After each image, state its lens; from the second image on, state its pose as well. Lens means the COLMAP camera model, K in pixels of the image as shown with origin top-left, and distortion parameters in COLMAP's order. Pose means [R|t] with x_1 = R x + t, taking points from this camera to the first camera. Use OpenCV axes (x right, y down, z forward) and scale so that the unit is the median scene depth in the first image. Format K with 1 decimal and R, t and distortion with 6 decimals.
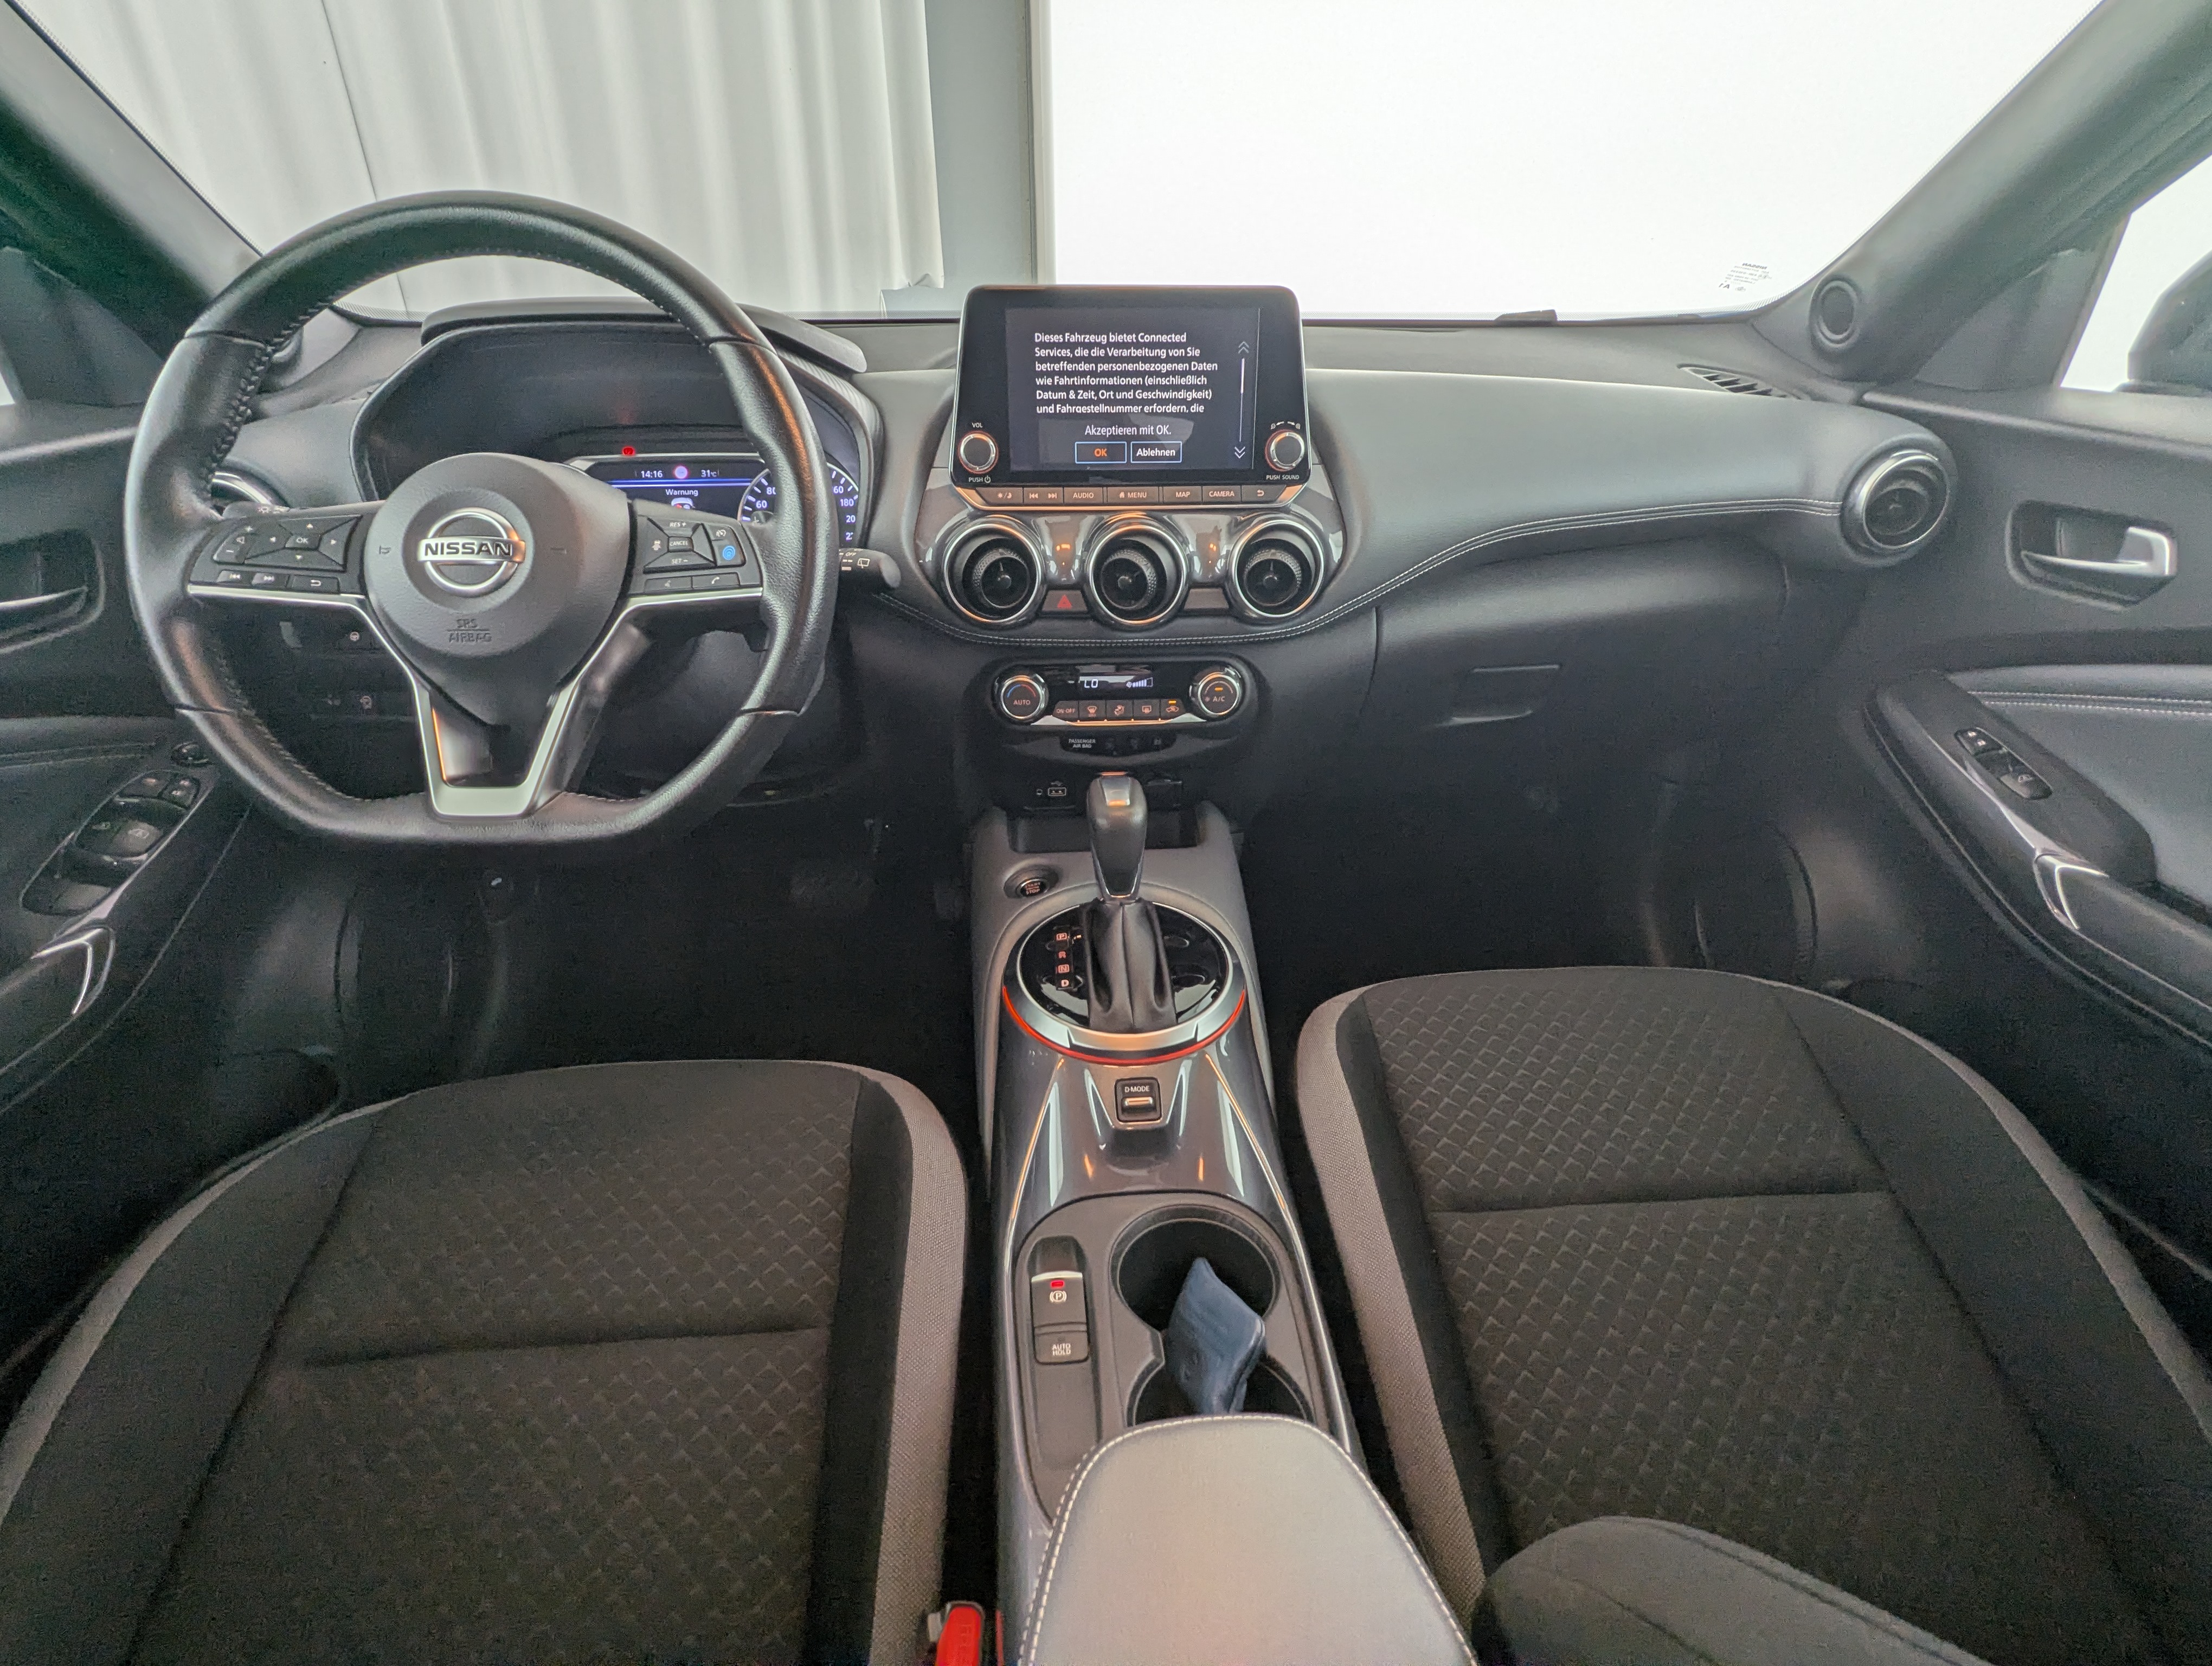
lens RADIAL K [[1061.5, 0, 1106.1], [0, 1061.5, 832.4], [0, 0, 1]] dist [0.000106, -0.002583]
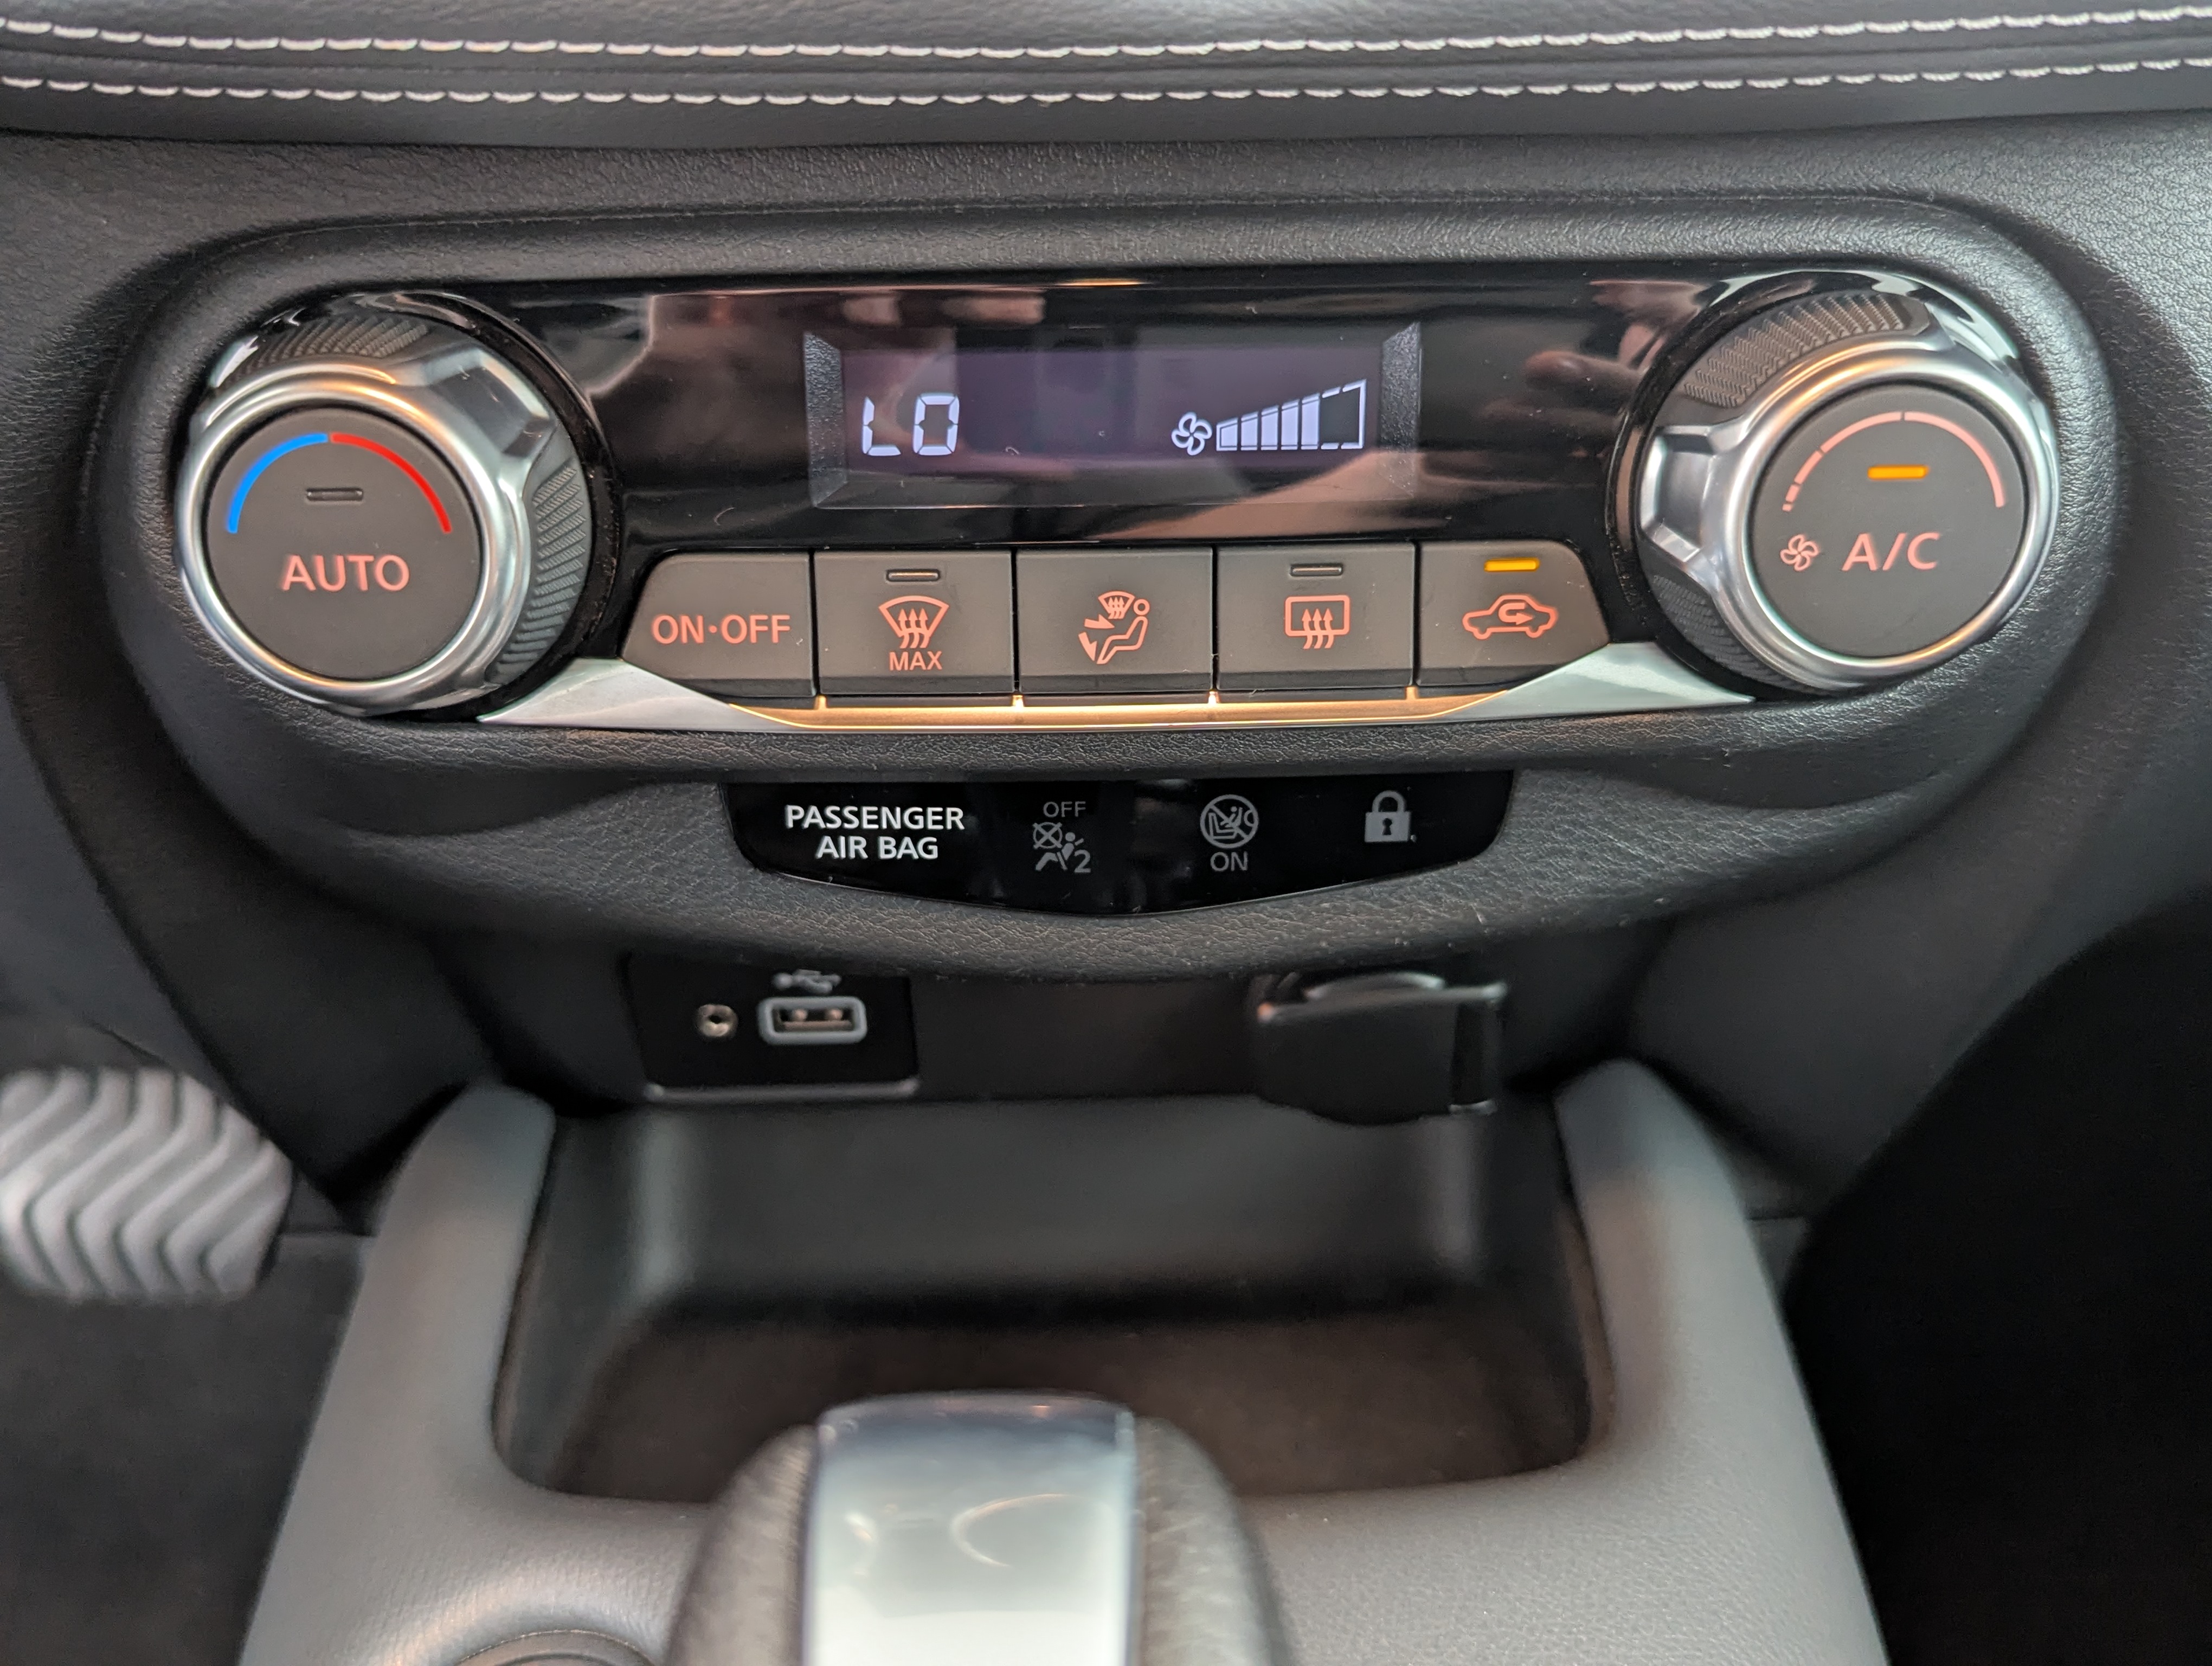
lens RADIAL K [[2030.7, 0, 1114.2], [0, 2030.7, 828.2], [0, 0, 1]] dist [0.024489, 0.000000]
pose [[0.998757, 0.014421, -0.047718, 0.028123], [-0.012135, 0.998781, 0.047849, -0.113809], [0.048349, -0.047211, 0.997714, 0.827076]]
